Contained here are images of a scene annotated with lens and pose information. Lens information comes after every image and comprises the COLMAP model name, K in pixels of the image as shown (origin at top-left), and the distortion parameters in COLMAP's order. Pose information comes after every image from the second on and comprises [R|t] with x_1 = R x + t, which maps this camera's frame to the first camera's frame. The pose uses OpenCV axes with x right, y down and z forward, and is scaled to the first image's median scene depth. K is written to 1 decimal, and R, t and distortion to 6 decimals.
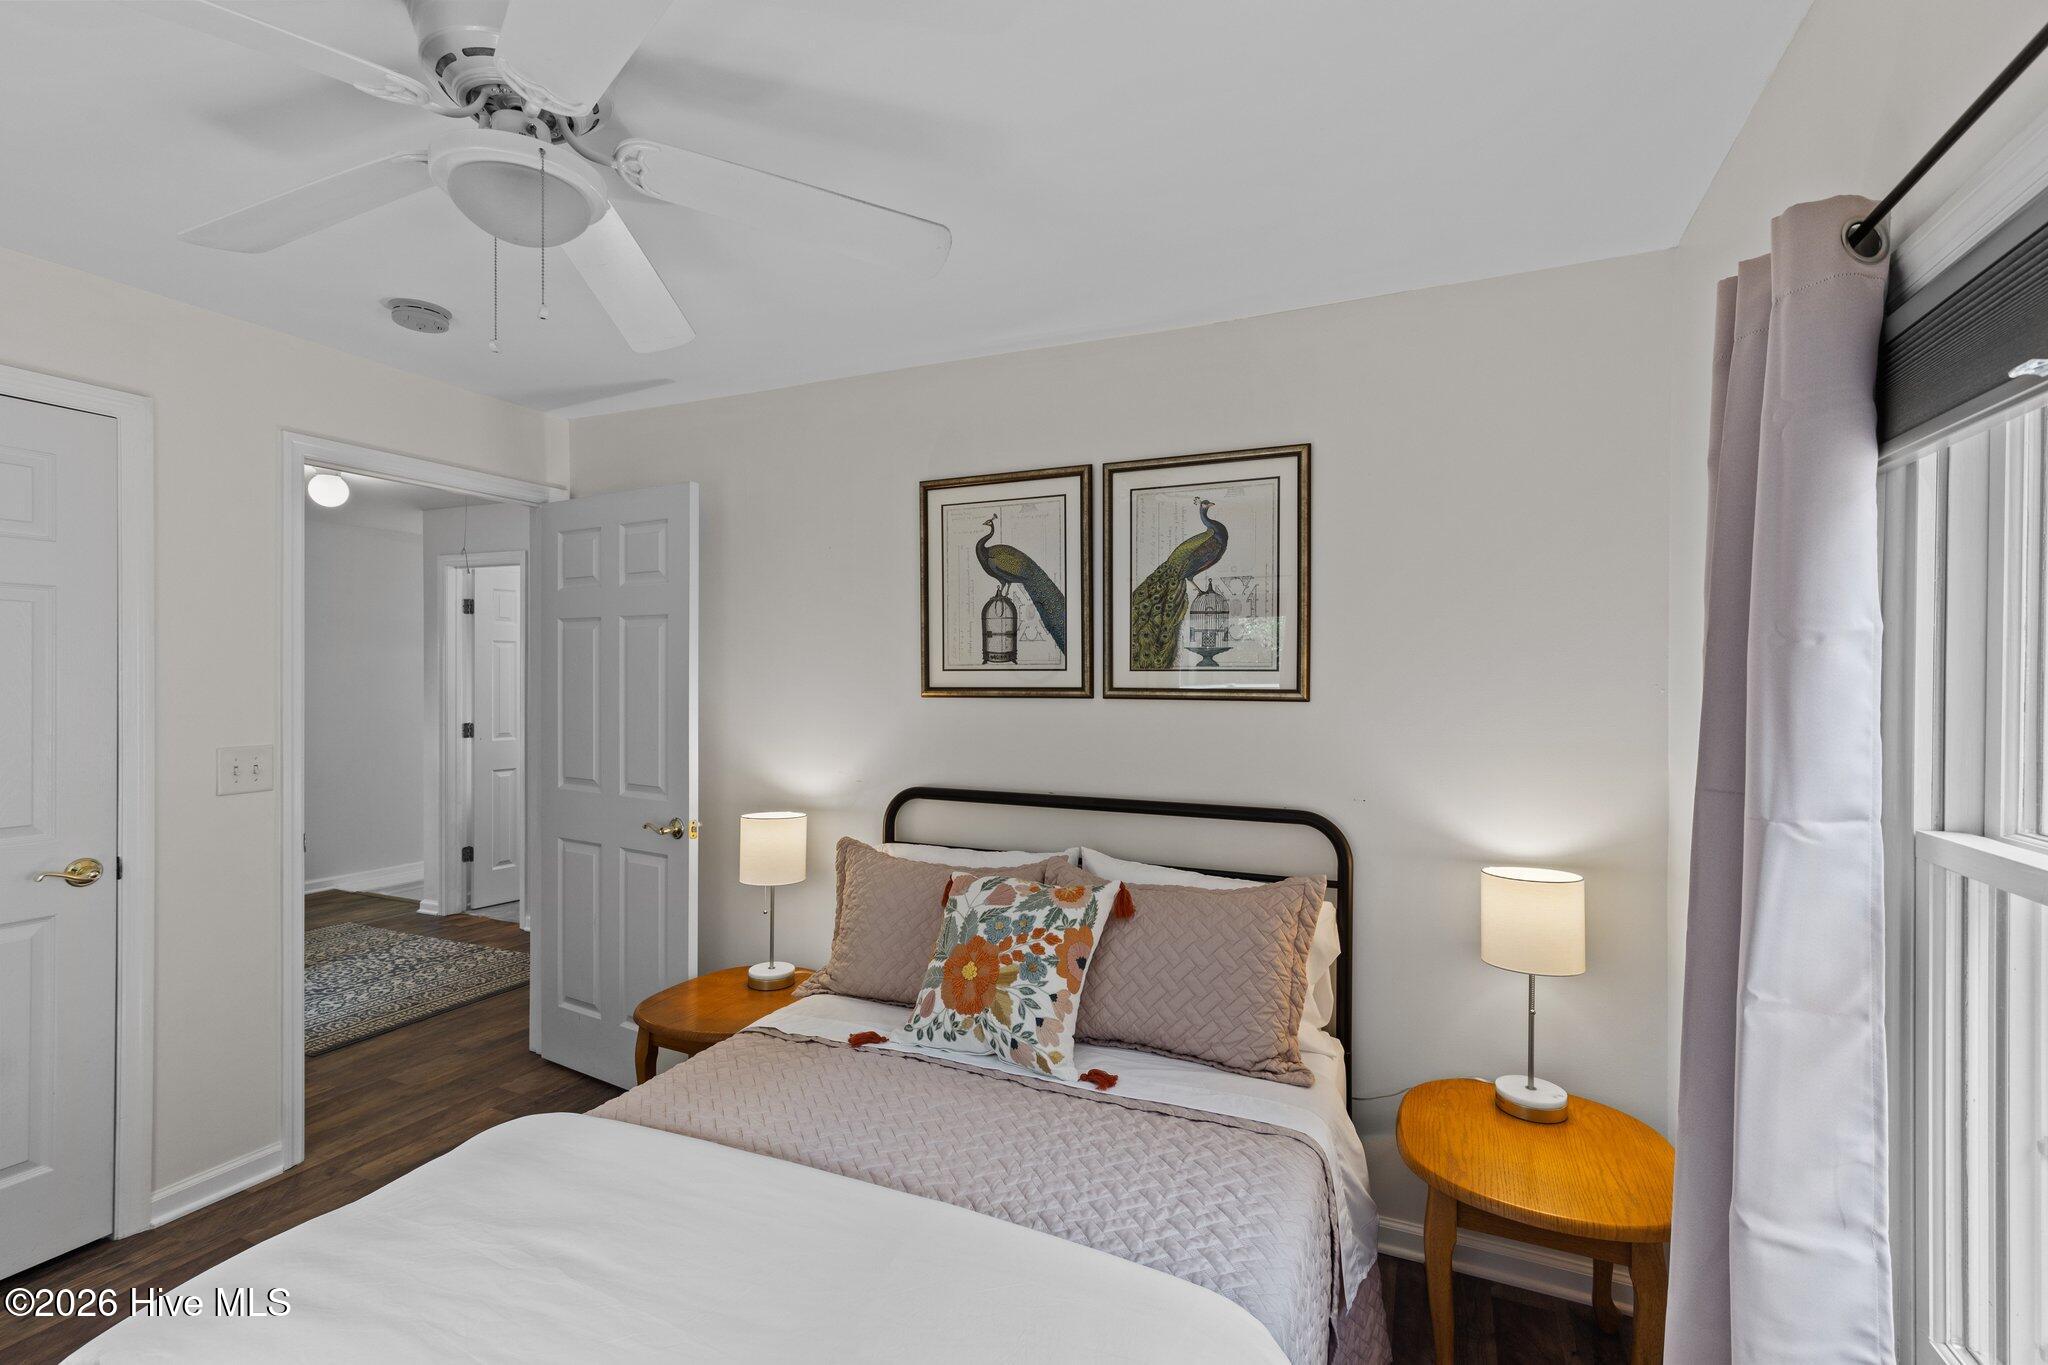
lens RADIAL K [[927.8, 0, 1021.1], [0, 927.8, 685.2], [0, 0, 1]] dist [-0.006934, 0.007612]
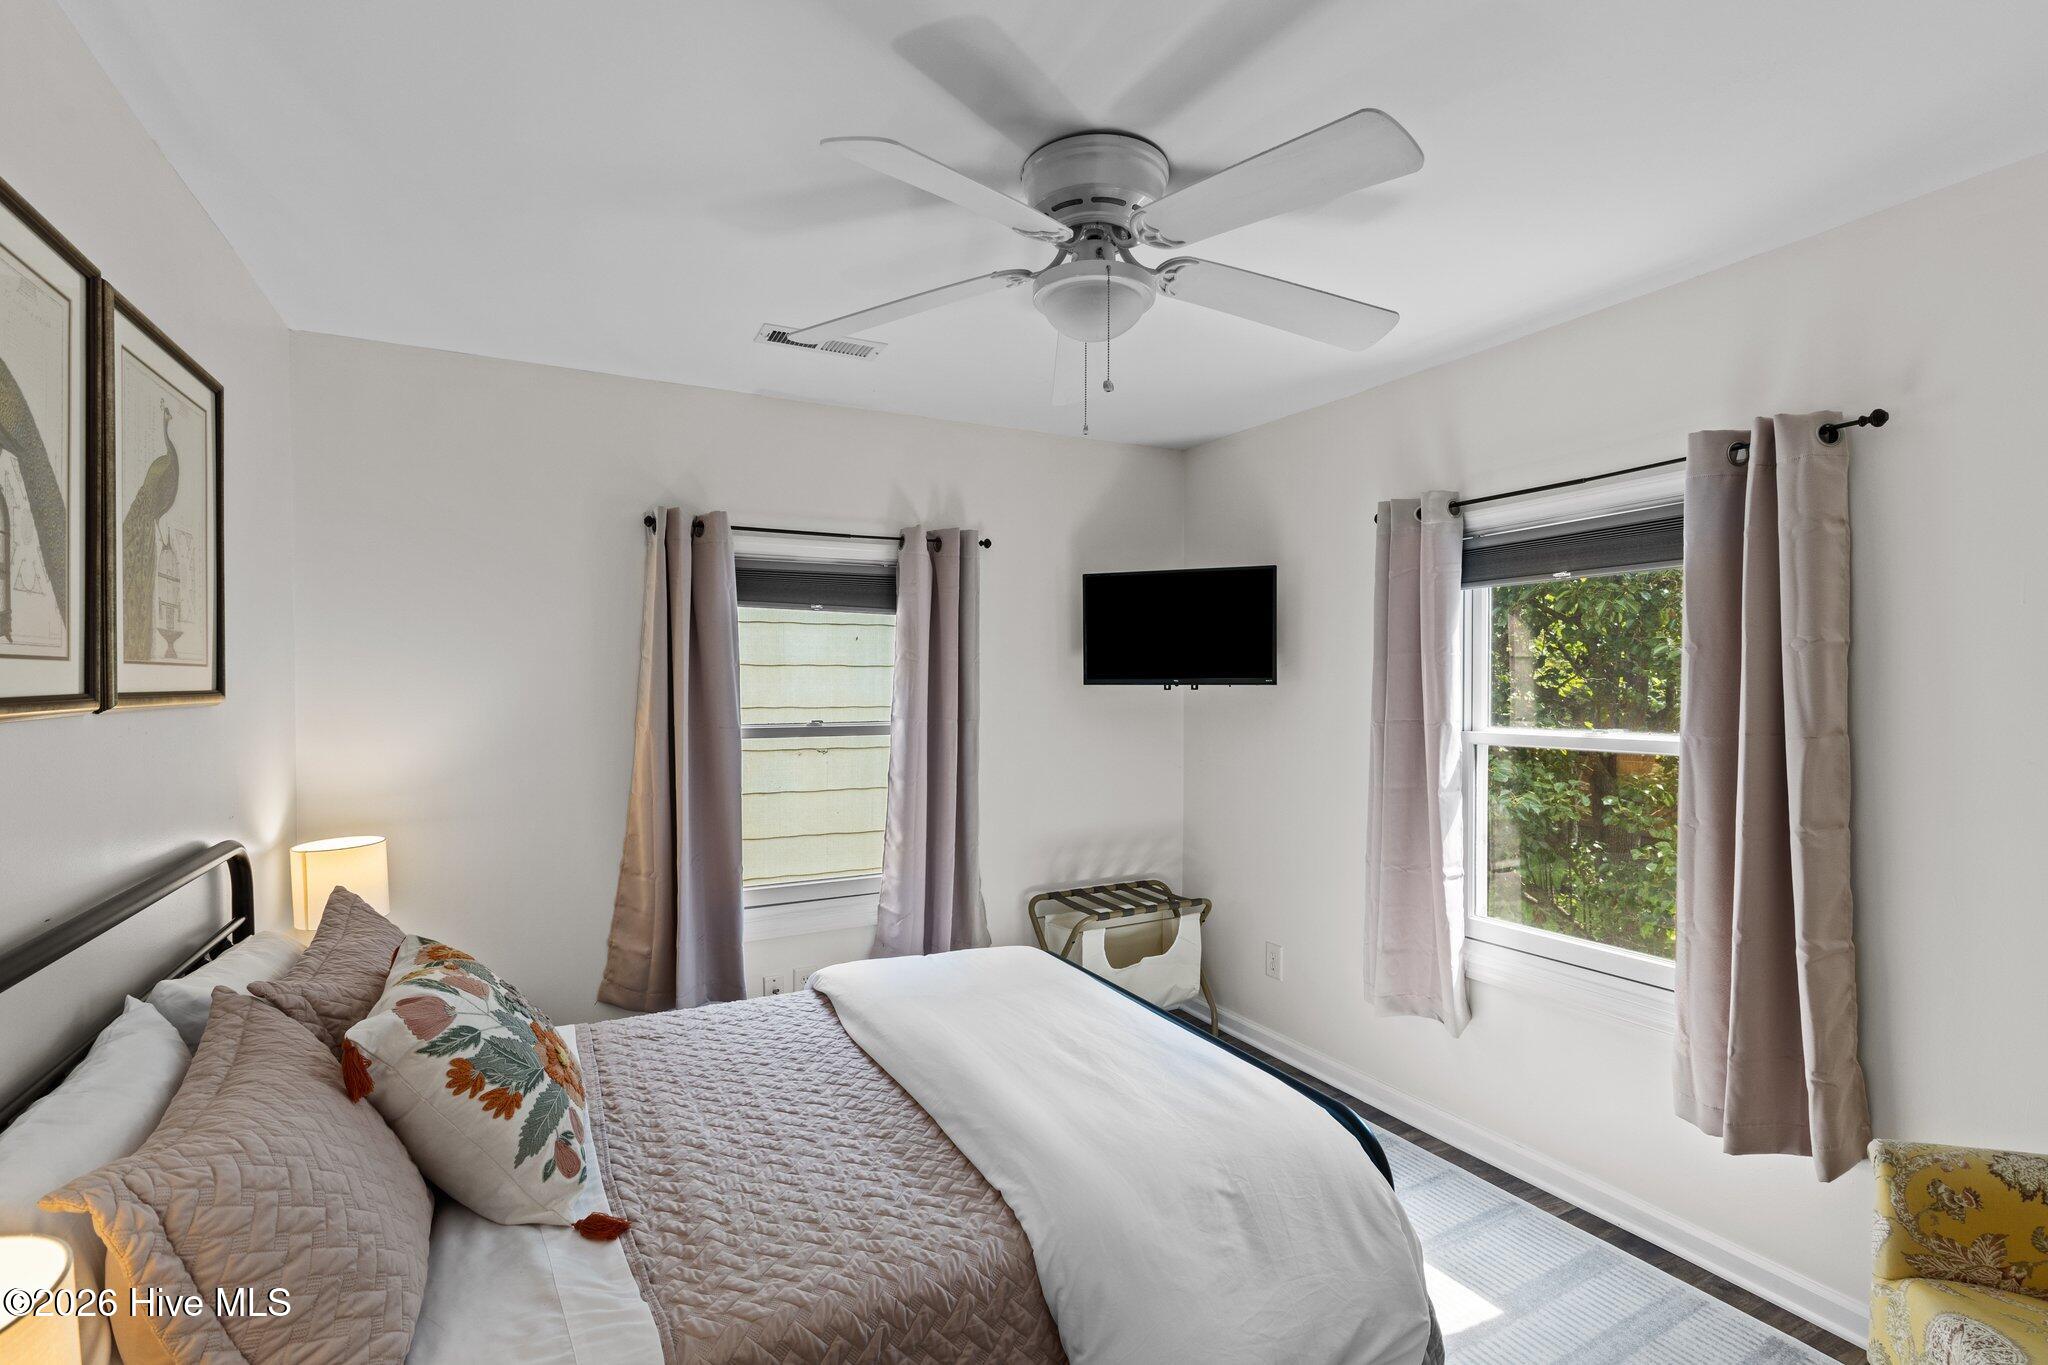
lens RADIAL K [[927.8, 0, 1020.6], [0, 927.8, 684.6], [0, 0, 1]] dist [-0.006934, 0.007612]
pose [[-0.780678, -0.010030, 0.624852, -0.726708], [-0.007805, 0.999950, 0.006300, -0.010654], [-0.624884, 0.000041, -0.780717, 1.186623]]
